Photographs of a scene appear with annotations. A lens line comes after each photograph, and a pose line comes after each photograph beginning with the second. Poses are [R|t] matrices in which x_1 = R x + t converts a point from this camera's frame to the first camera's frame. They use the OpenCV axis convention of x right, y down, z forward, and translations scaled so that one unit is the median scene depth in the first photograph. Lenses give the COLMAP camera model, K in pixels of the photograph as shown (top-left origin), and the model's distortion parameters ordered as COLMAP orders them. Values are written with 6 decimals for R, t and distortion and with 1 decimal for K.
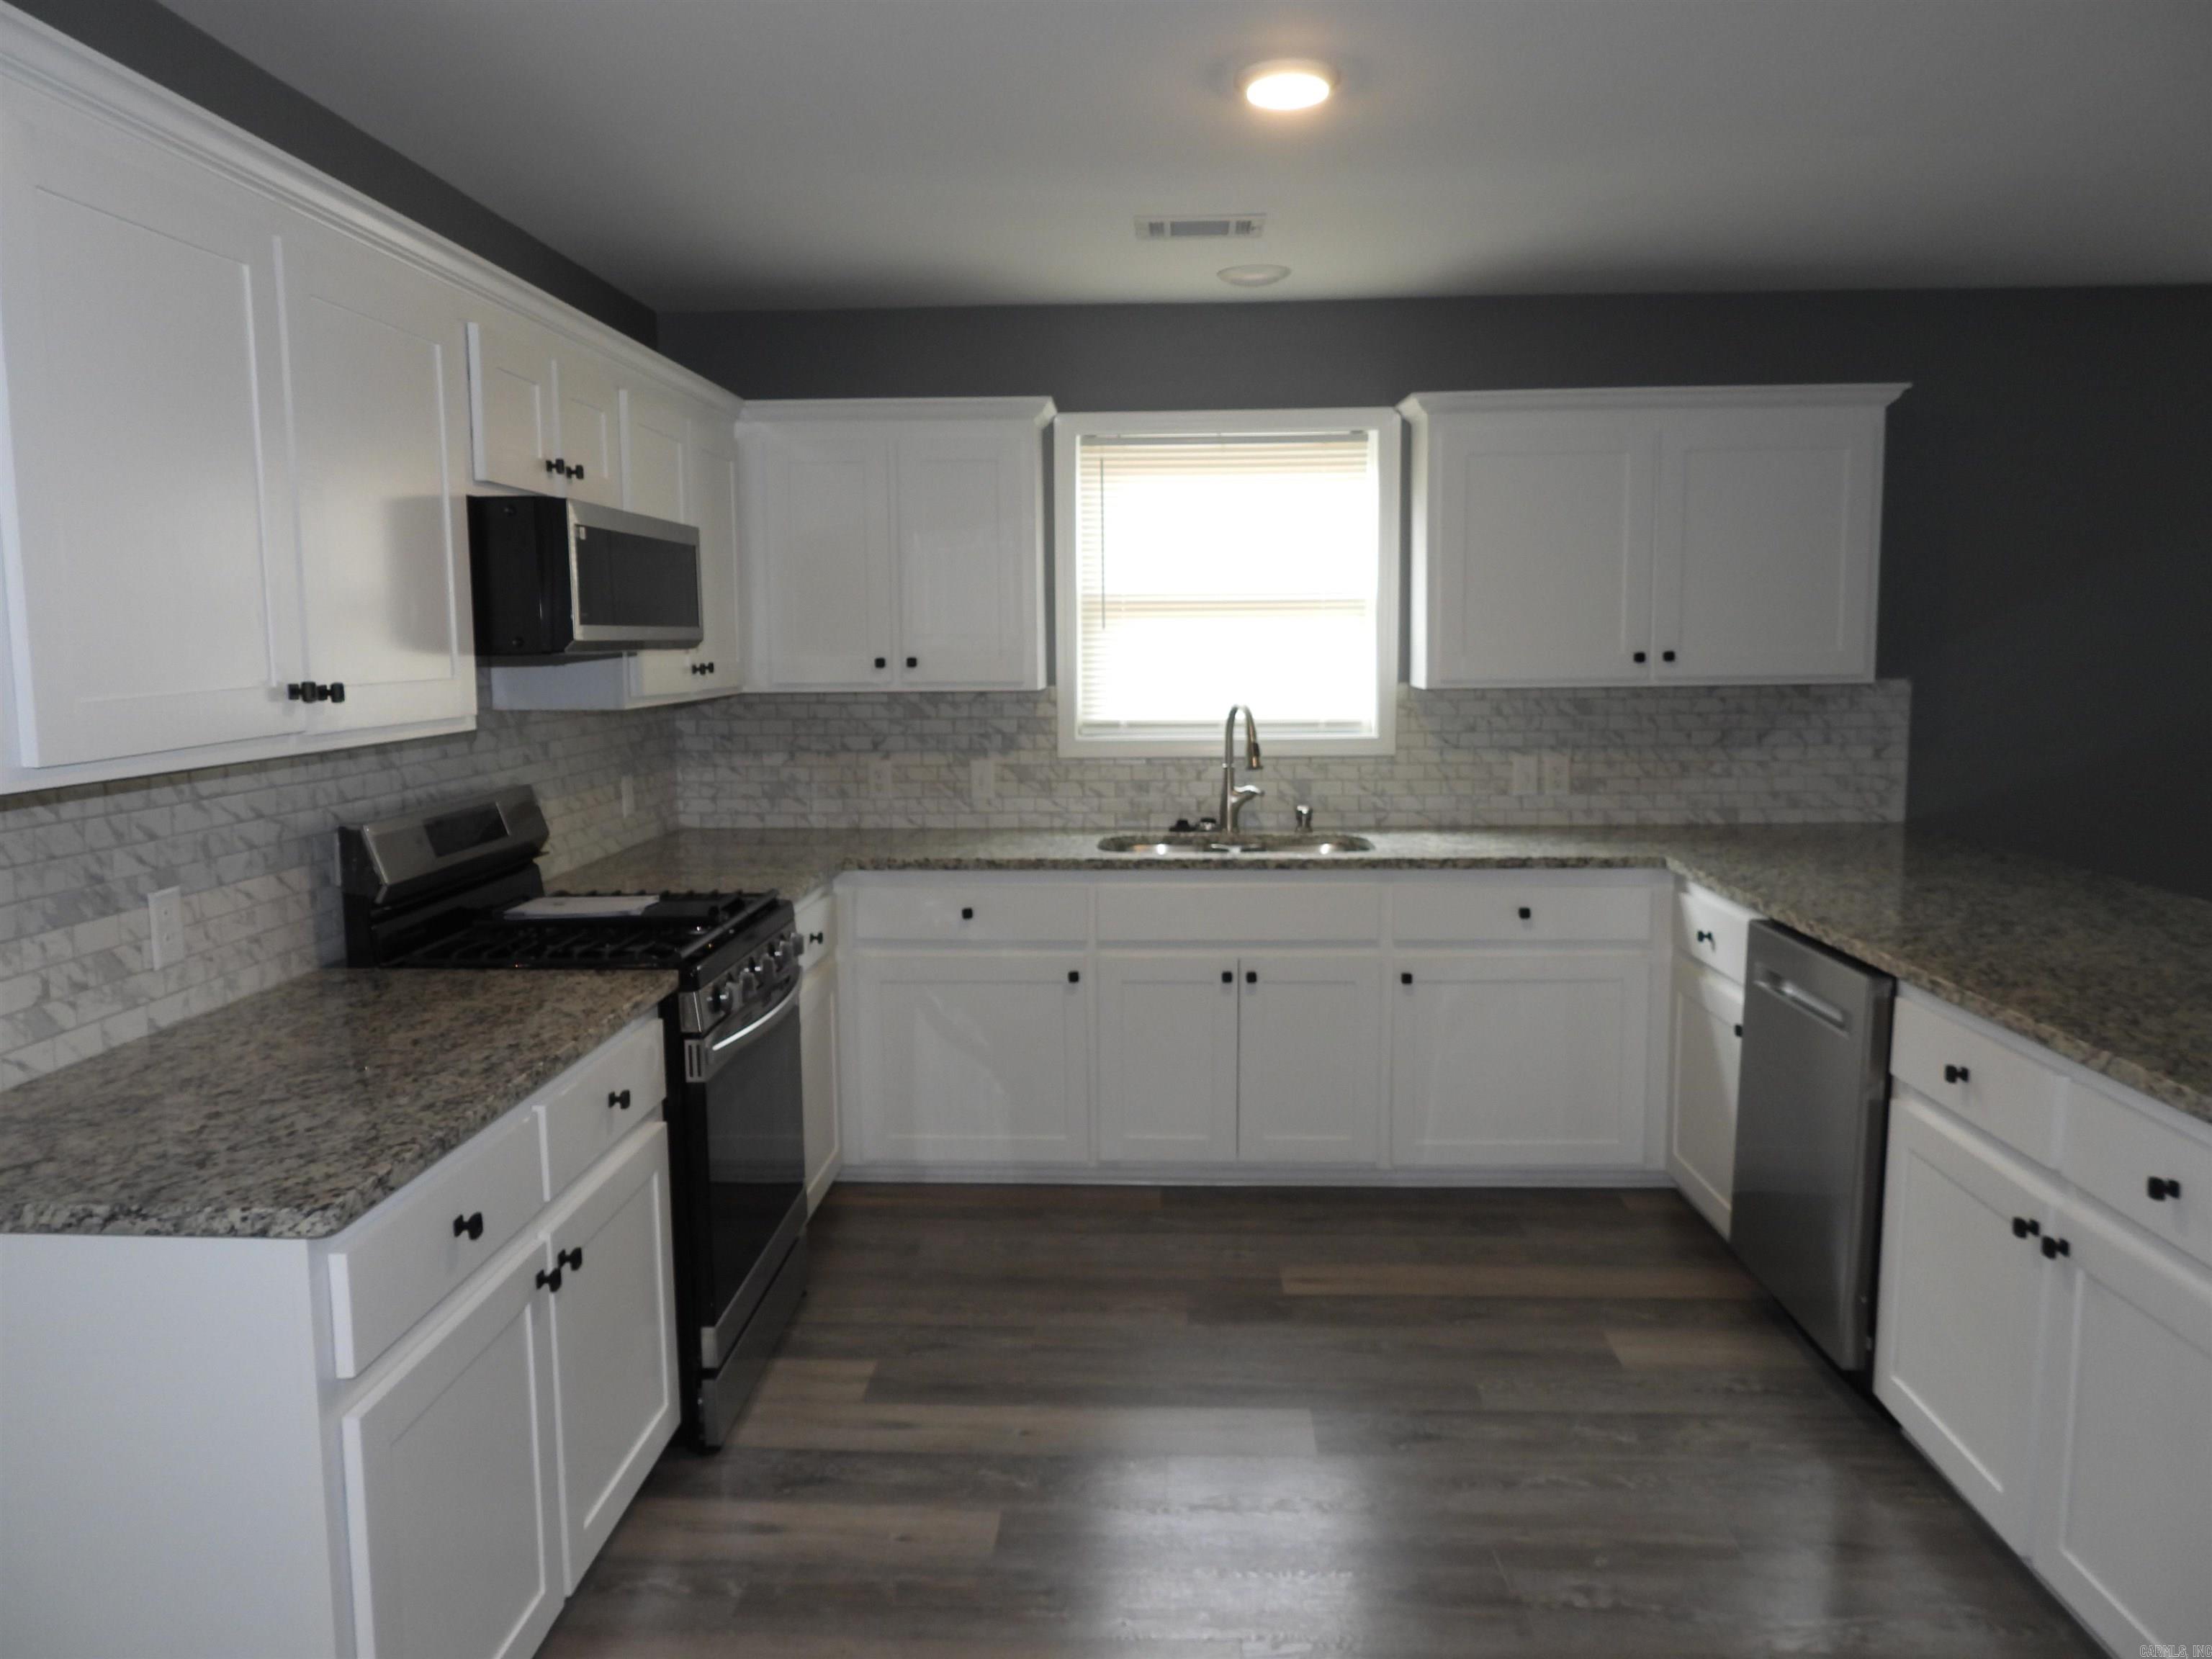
lens RADIAL K [[1604.7, 0, 1106.0], [0, 1604.7, 829.5], [0, 0, 1]] dist [-0.005444, 0.009417]
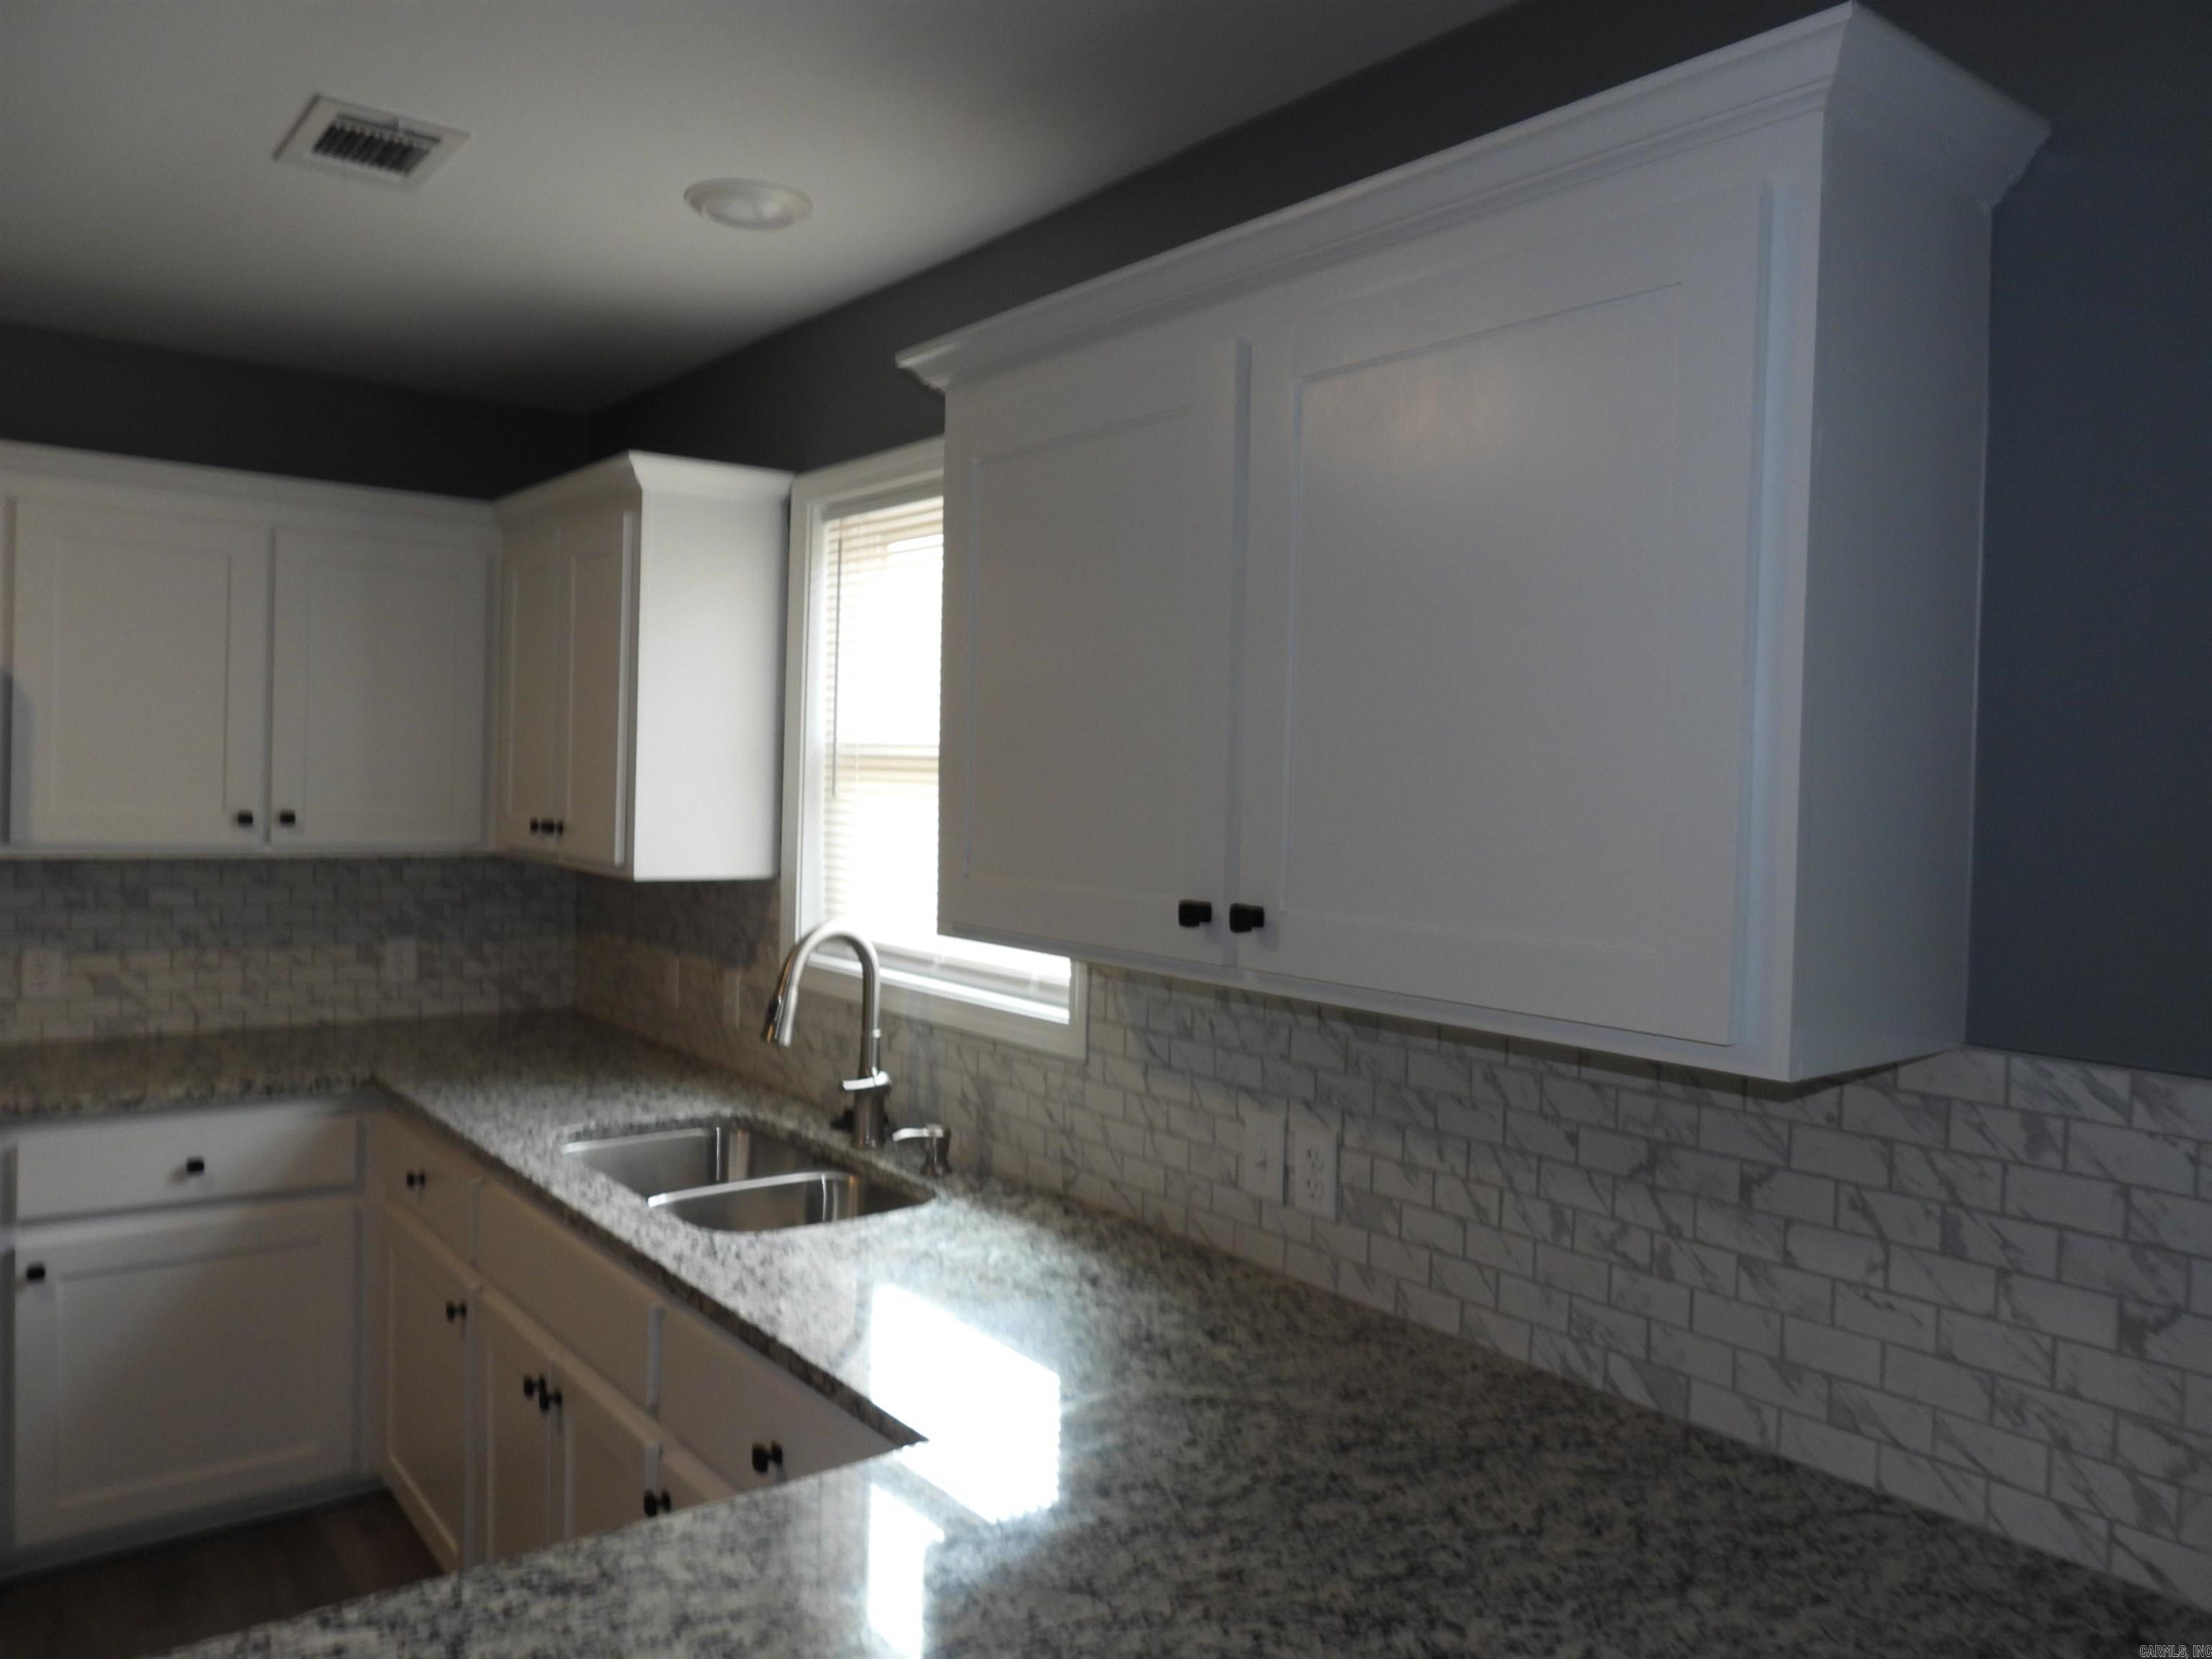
lens RADIAL K [[1604.7, 0, 1106.0], [0, 1604.7, 829.5], [0, 0, 1]] dist [-0.005444, 0.009417]
pose [[0.652380, 0.055228, -0.755877, 0.568393], [-0.131767, 0.990417, -0.041361, -0.099757], [0.746349, 0.126583, 0.653406, 0.664998]]
